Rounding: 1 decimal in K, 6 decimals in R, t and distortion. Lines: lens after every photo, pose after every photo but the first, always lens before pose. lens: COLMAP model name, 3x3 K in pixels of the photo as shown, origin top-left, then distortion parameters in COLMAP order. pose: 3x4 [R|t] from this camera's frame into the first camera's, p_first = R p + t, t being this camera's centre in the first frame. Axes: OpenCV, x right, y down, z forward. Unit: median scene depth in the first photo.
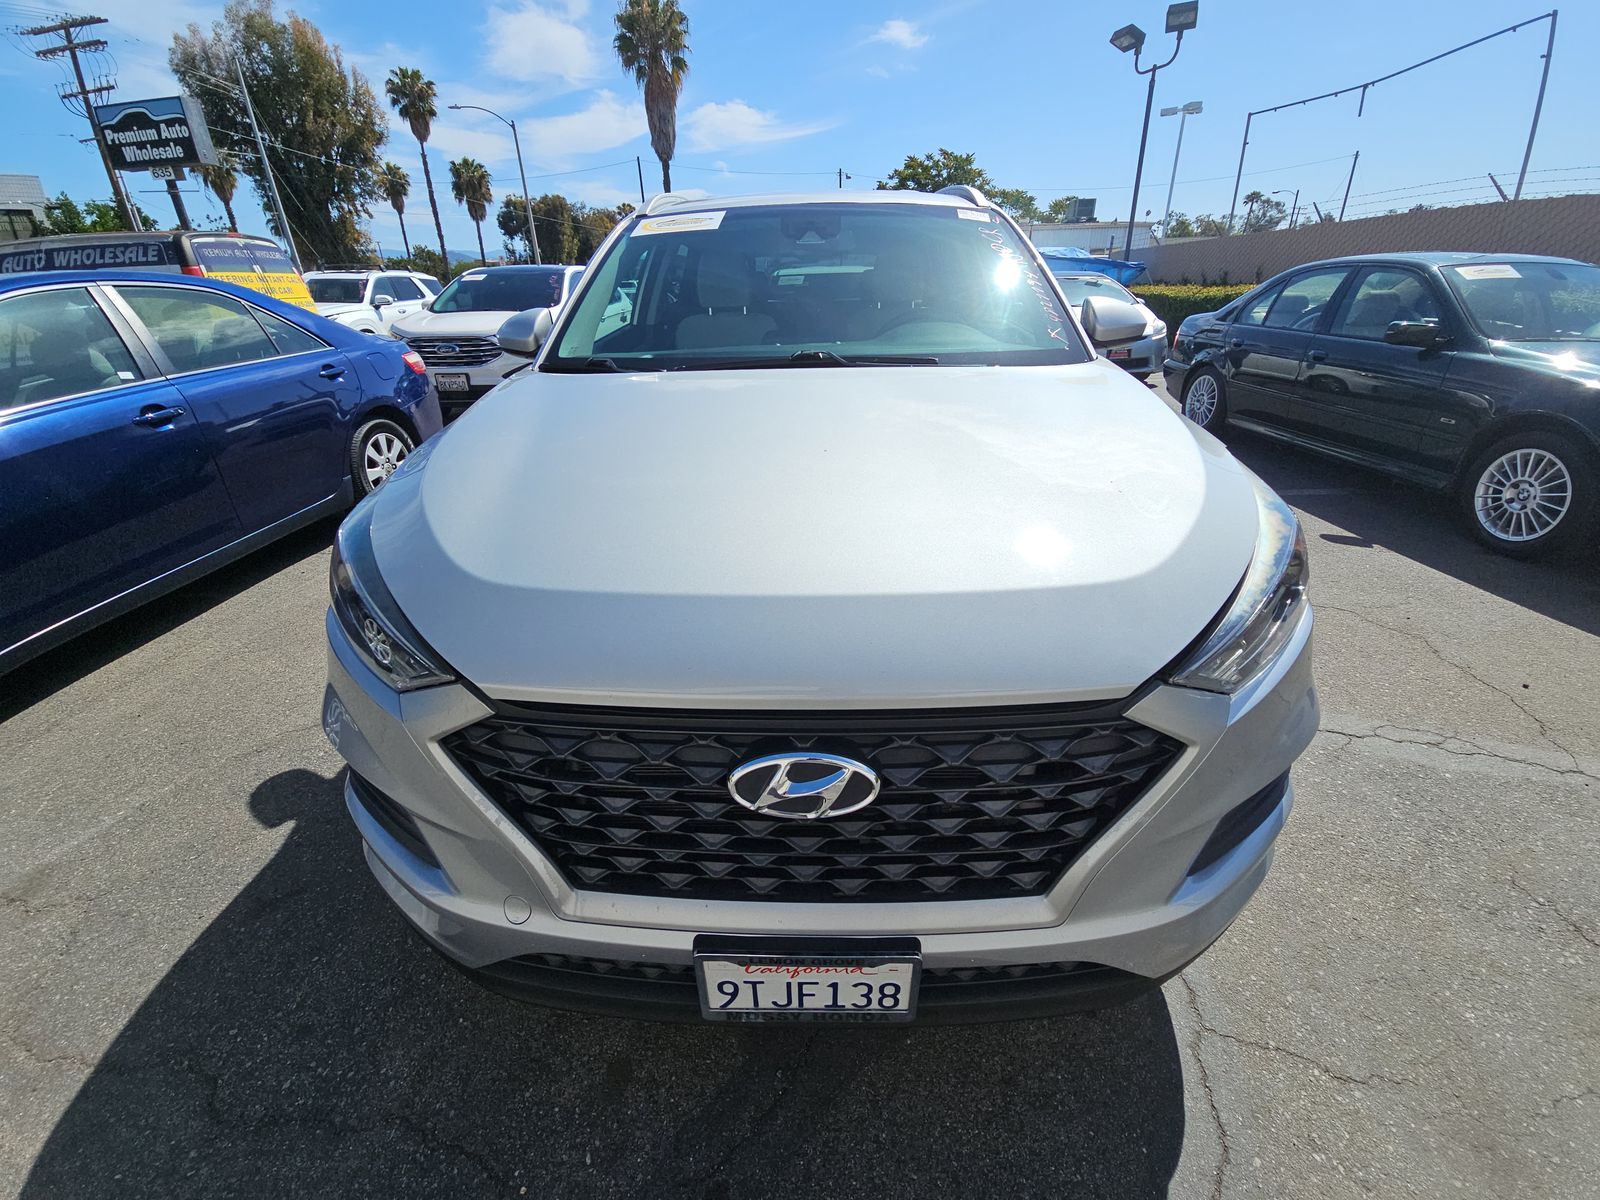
lens RADIAL K [[648.7, 0, 800.0], [0, 648.7, 600.0], [0, 0, 1]] dist [0.012937, -0.009663]
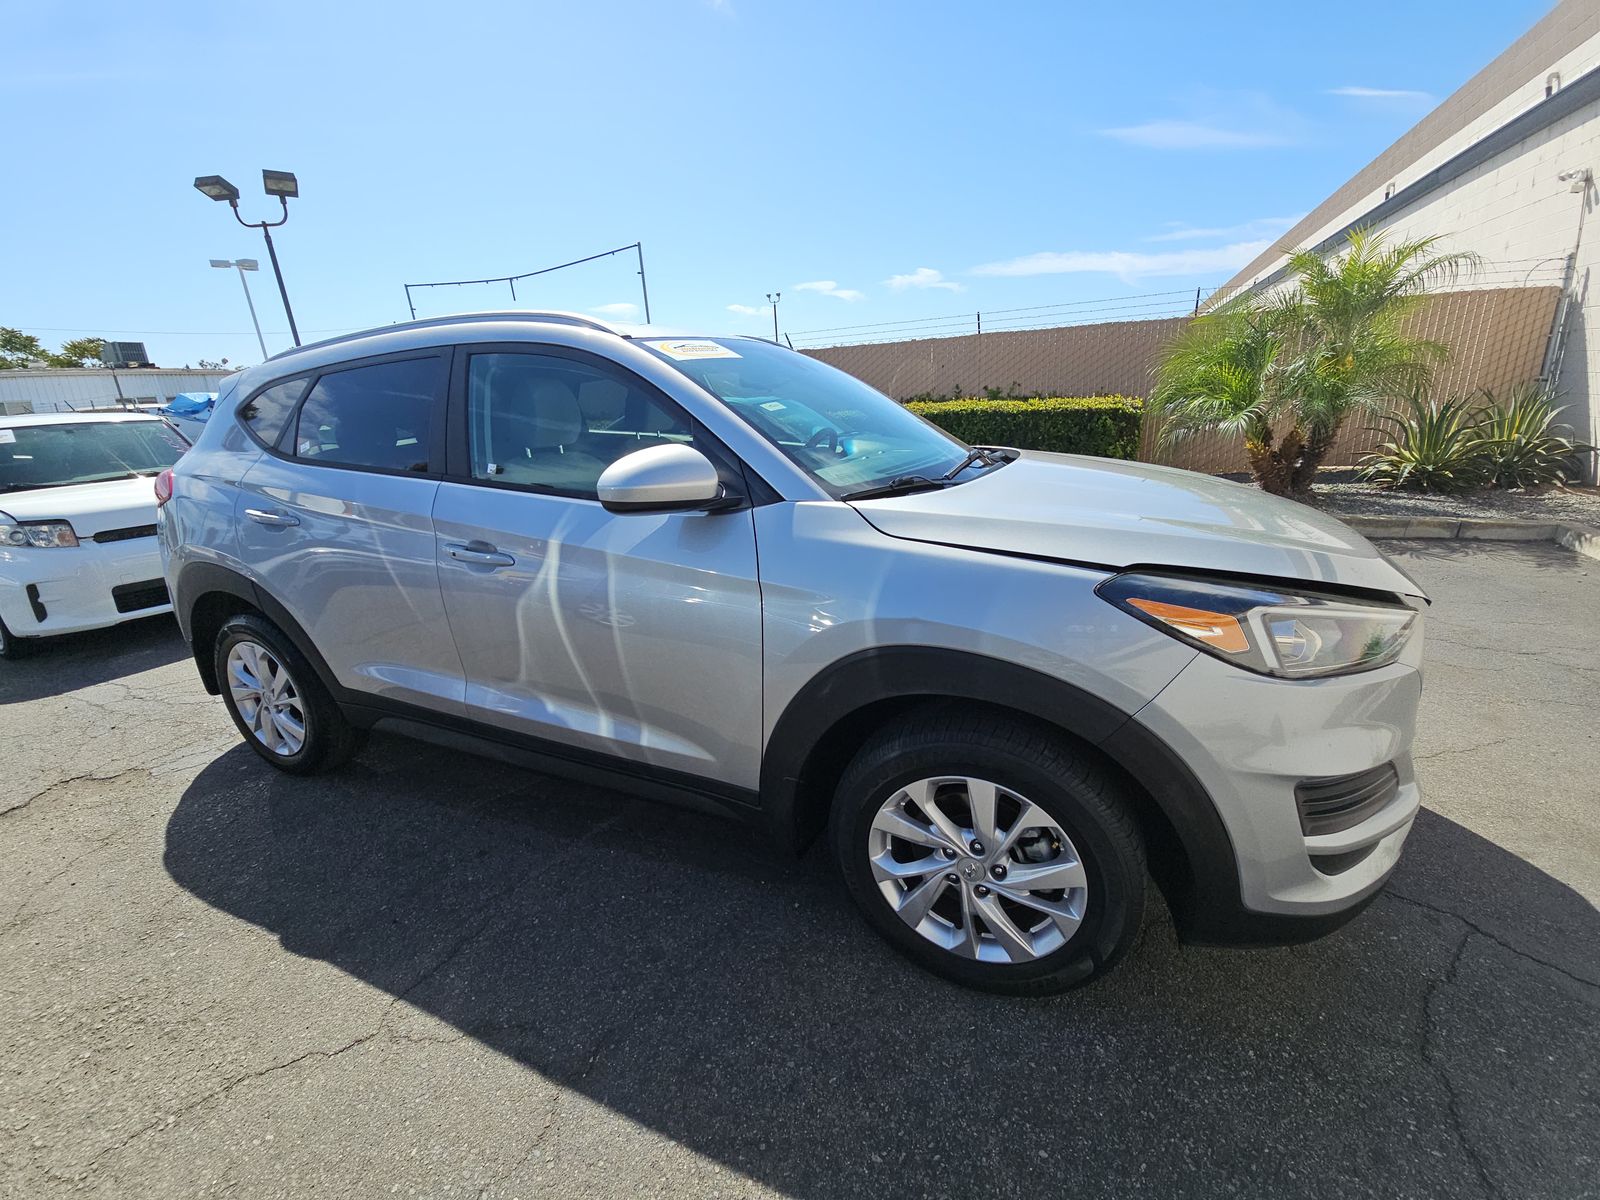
lens RADIAL K [[648.7, 0, 800.0], [0, 648.7, 600.0], [0, 0, 1]] dist [0.012937, -0.009663]
pose [[0.410931, -0.266459, 0.871857, -0.122349], [0.429442, 0.900163, 0.072702, -0.035589], [-0.804186, 0.344537, 0.484334, 0.073972]]
